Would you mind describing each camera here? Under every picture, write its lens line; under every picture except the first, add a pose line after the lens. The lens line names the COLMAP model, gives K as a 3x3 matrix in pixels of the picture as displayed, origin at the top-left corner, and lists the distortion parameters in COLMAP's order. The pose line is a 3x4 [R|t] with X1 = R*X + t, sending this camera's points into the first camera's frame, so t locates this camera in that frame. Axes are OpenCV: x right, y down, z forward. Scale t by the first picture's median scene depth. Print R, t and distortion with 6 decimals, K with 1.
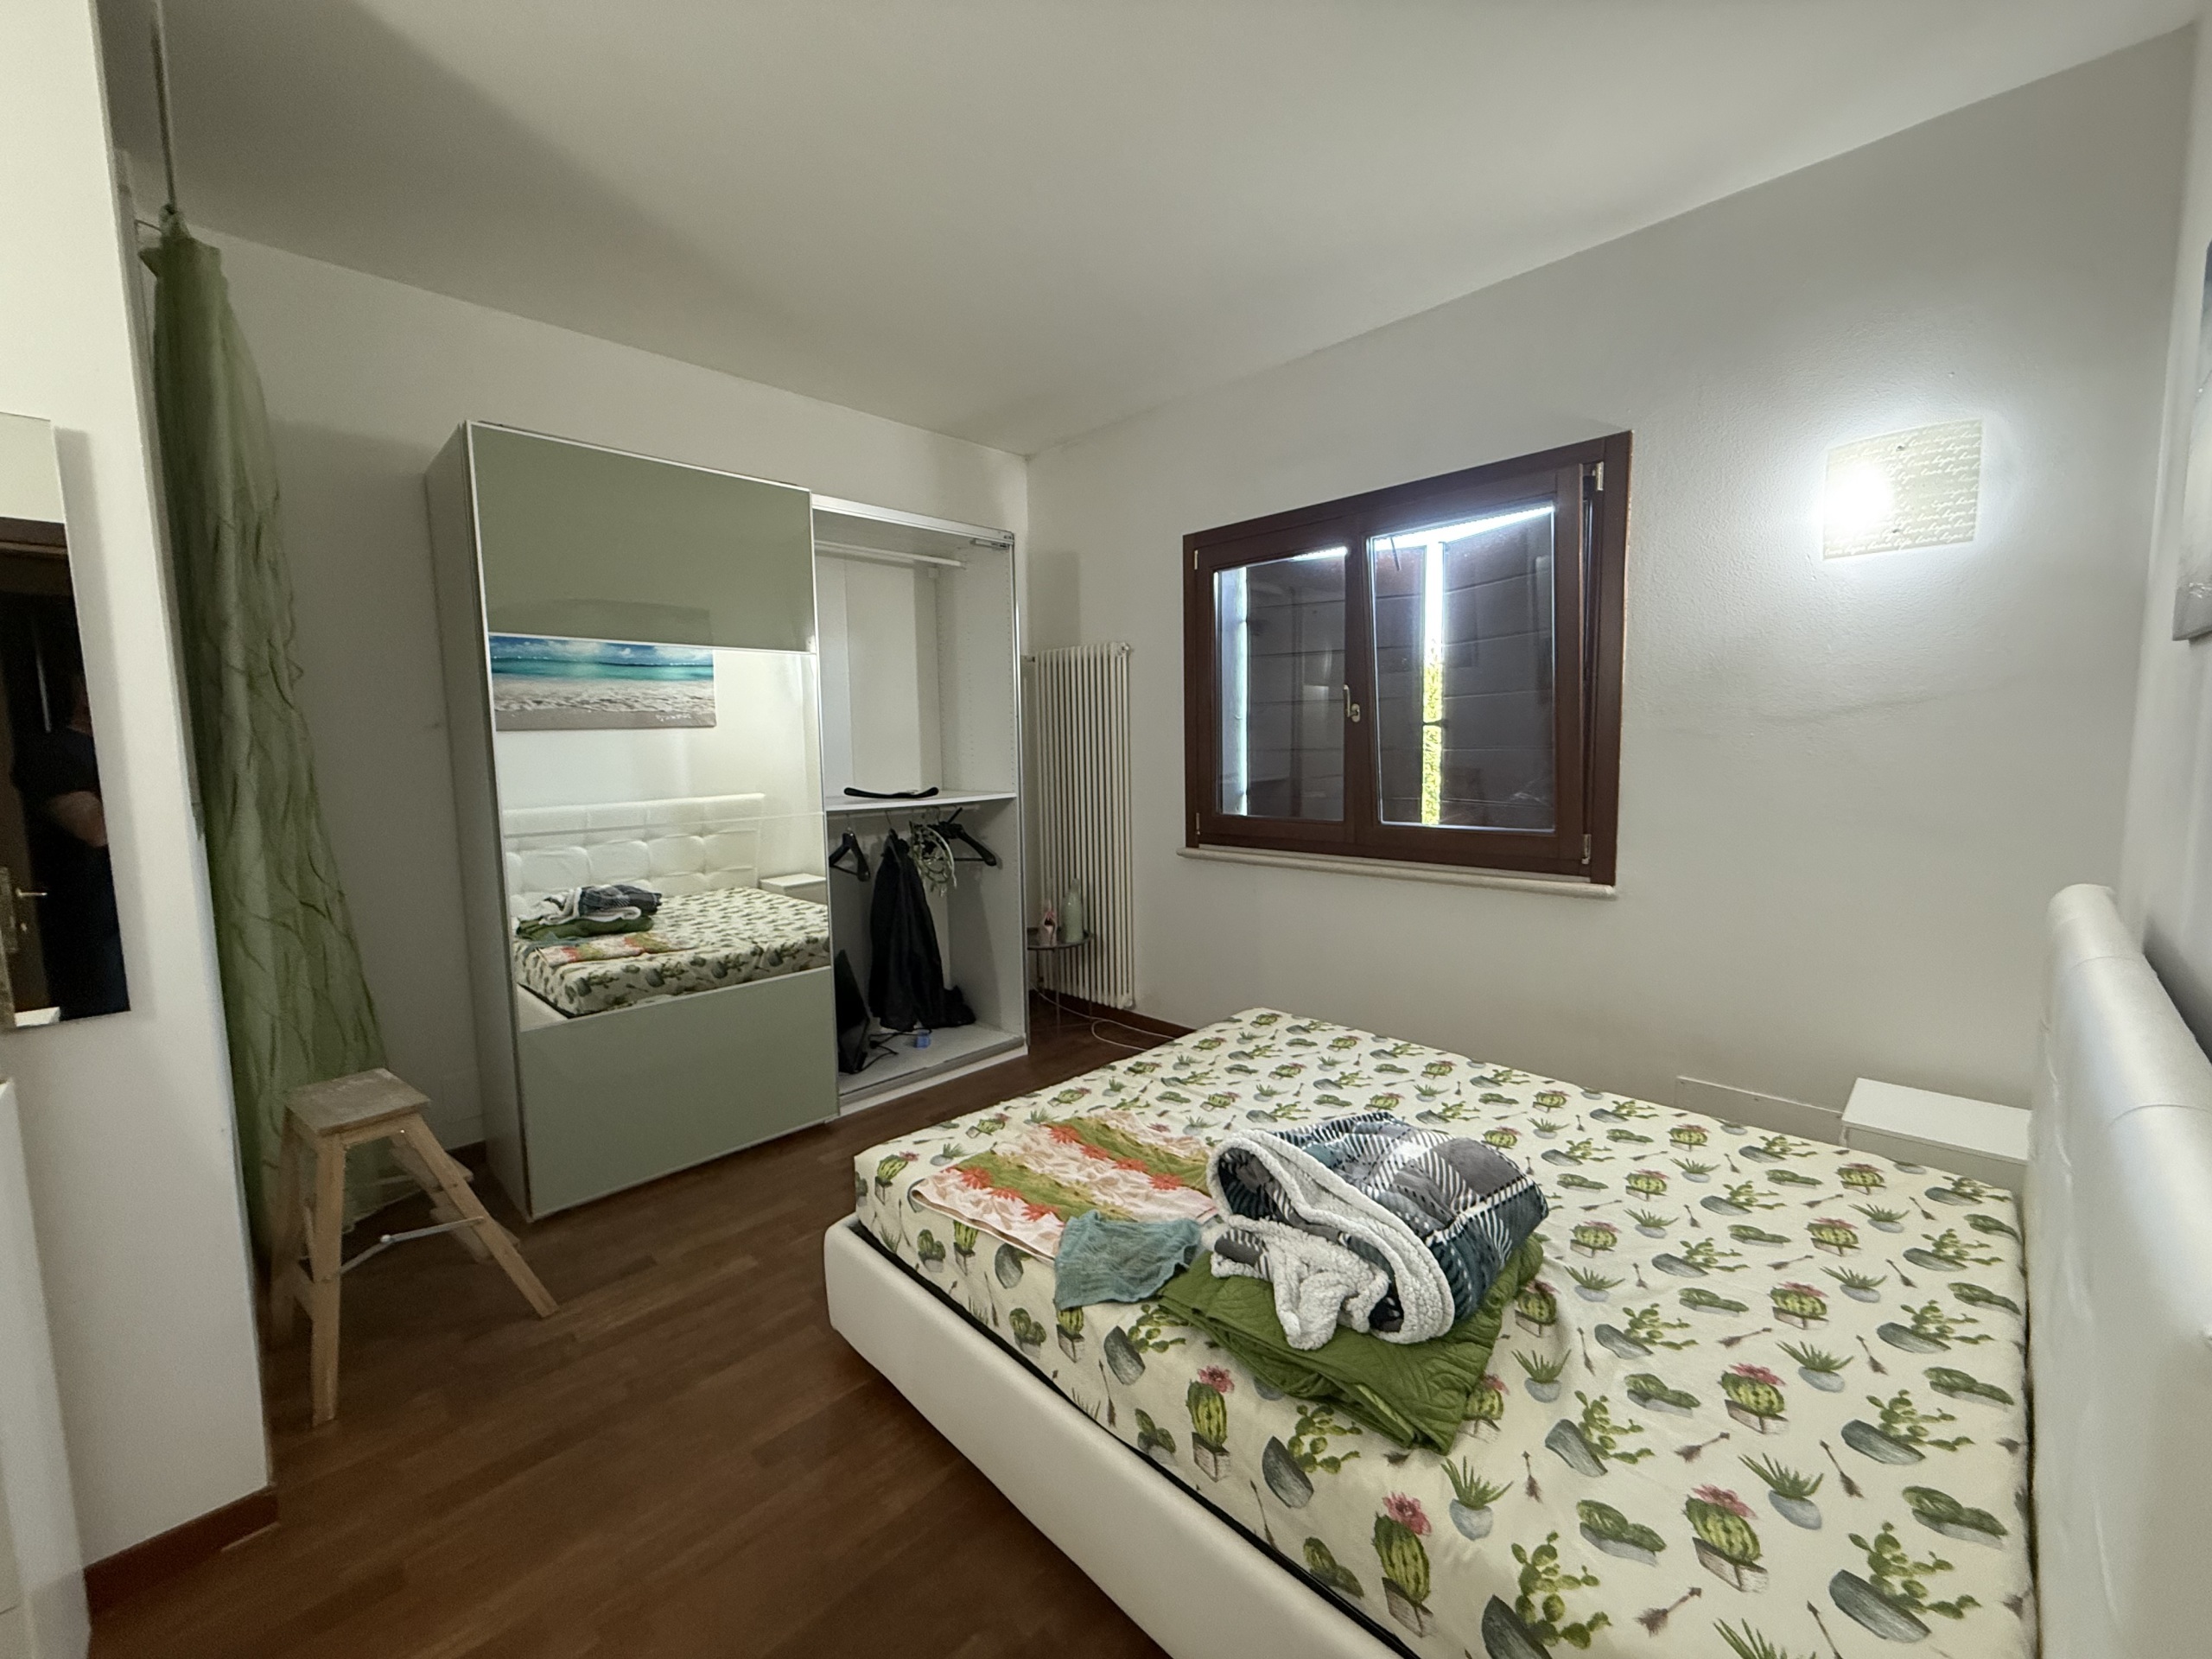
lens RADIAL K [[875.1, 0, 1106.0], [0, 875.1, 829.5], [0, 0, 1]] dist [-0.000678, 0.000197]
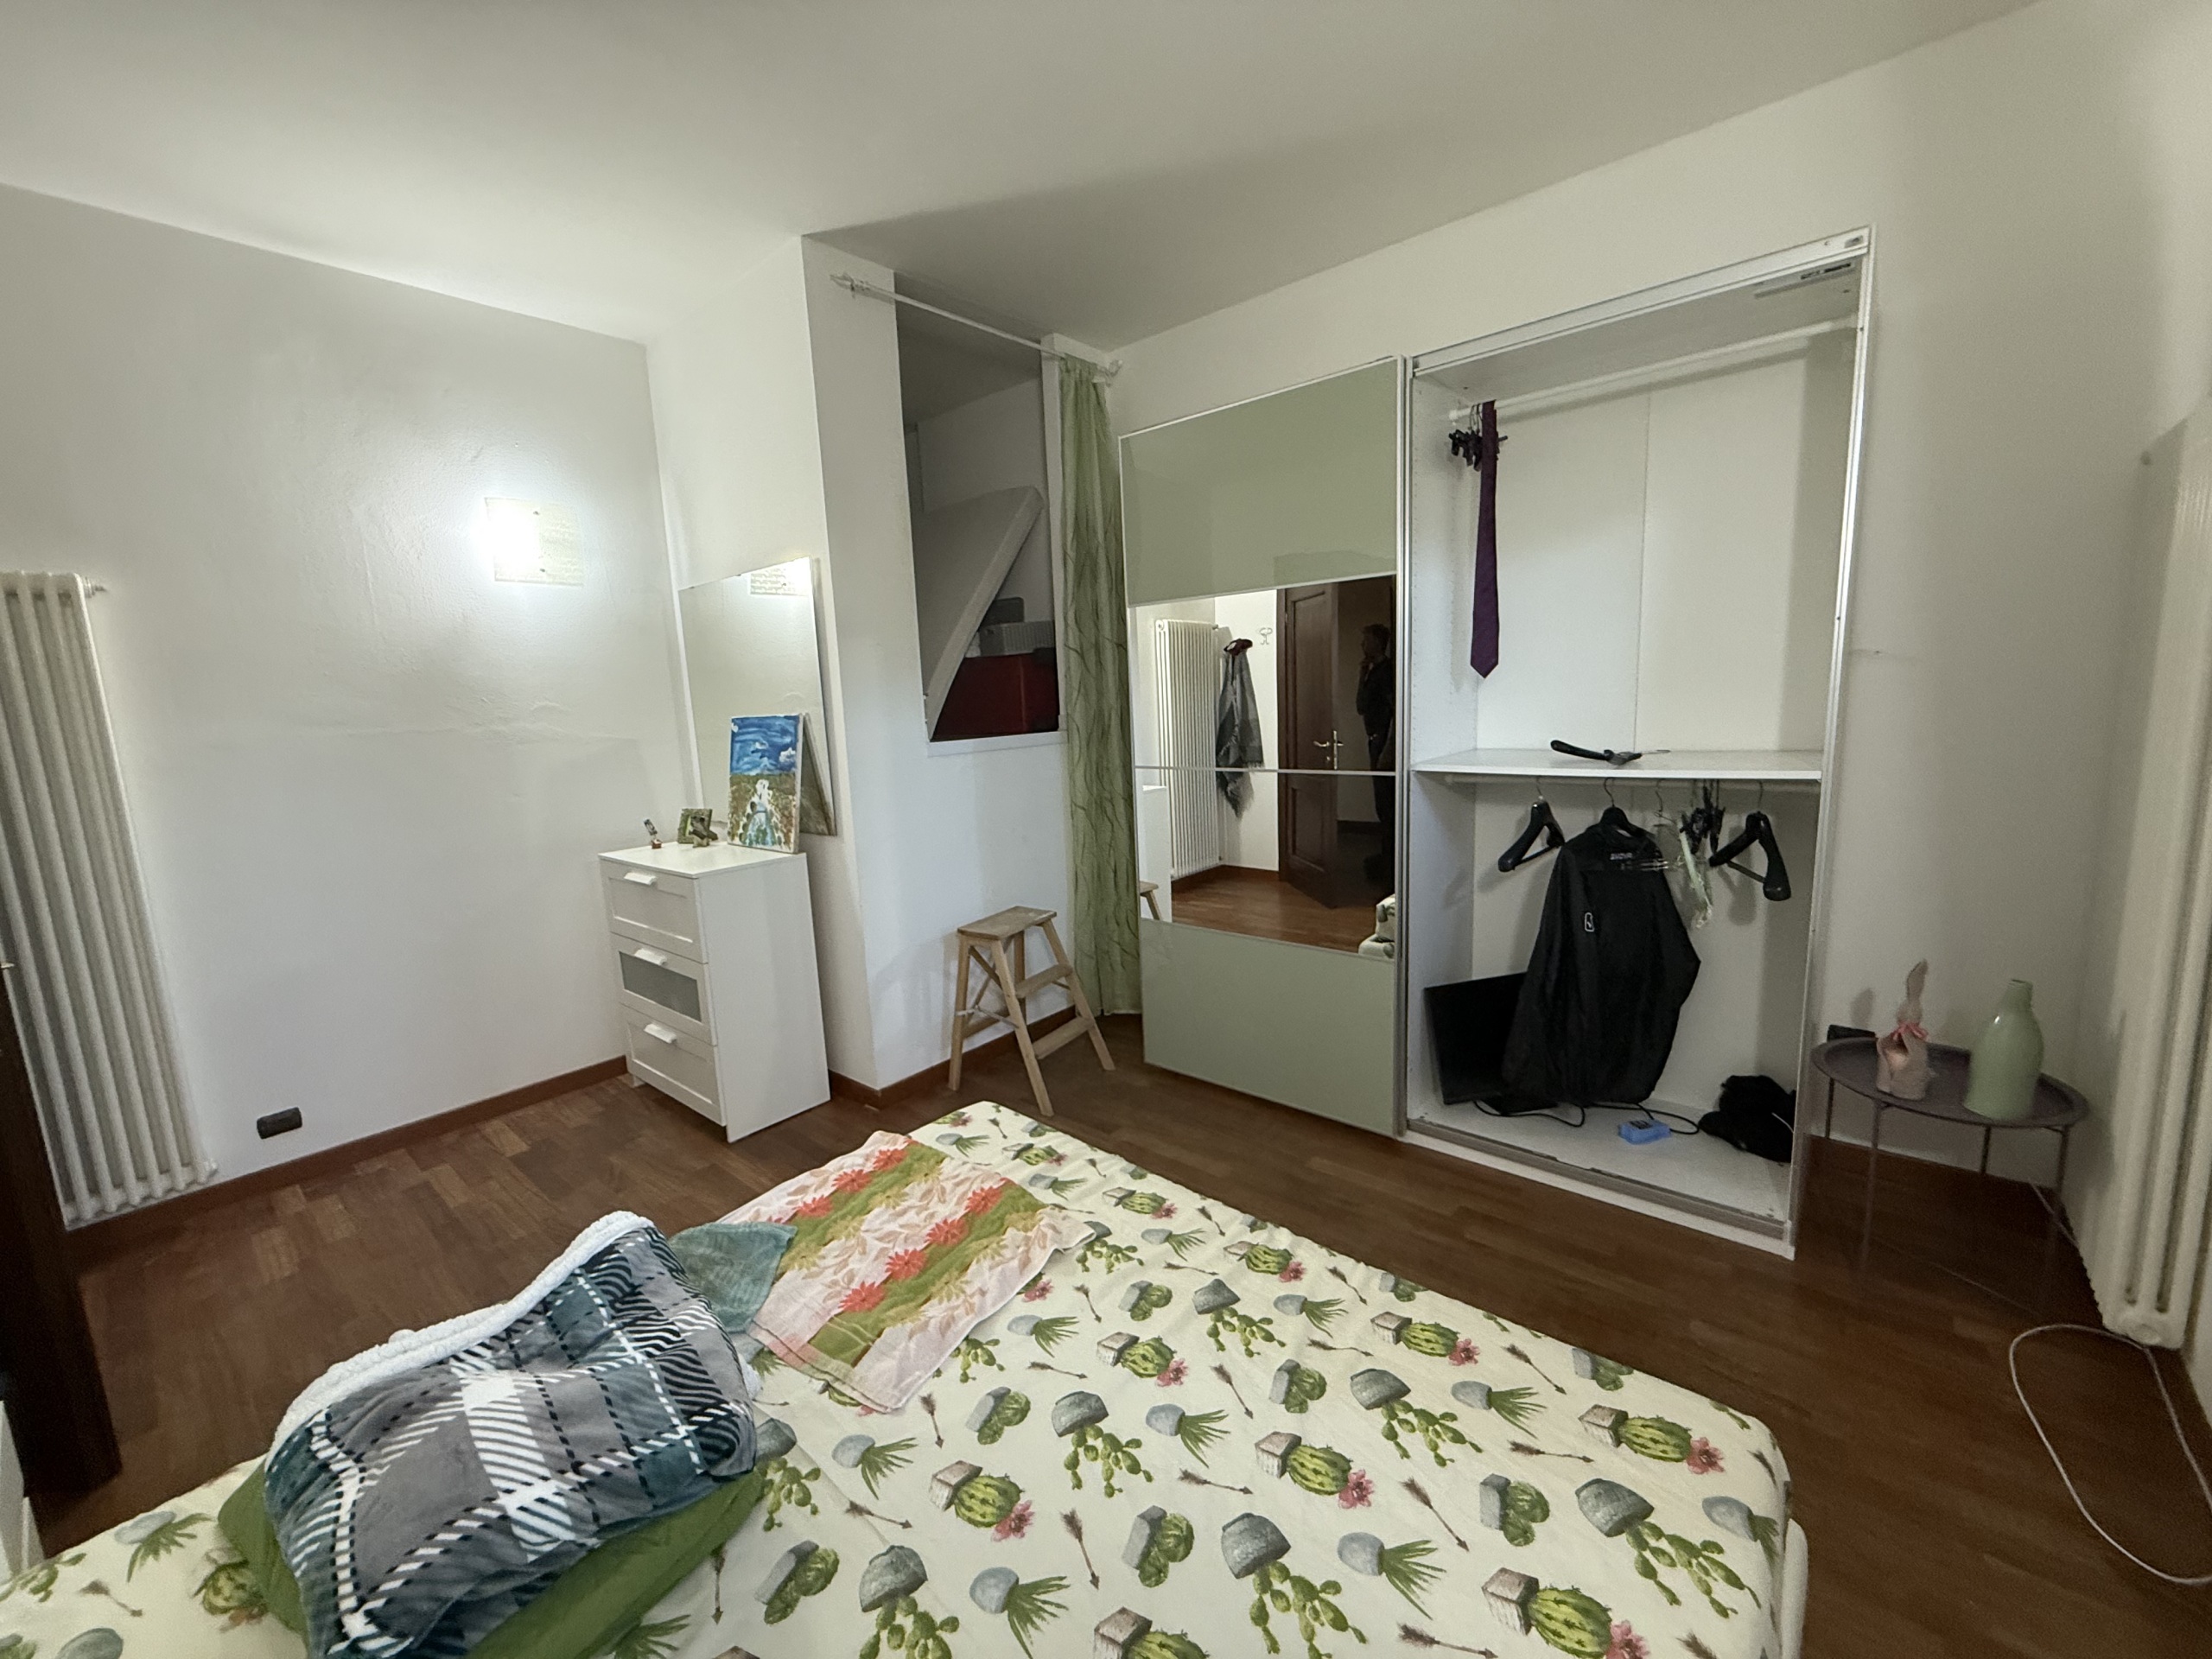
lens RADIAL K [[875.1, 0, 1106.0], [0, 875.1, 829.5], [0, 0, 1]] dist [-0.000678, 0.000197]
pose [[0.066885, 0.162765, -0.984395, 0.570443], [-0.048156, 0.985981, 0.159755, -0.104256], [0.996598, 0.036720, 0.073786, 0.834797]]
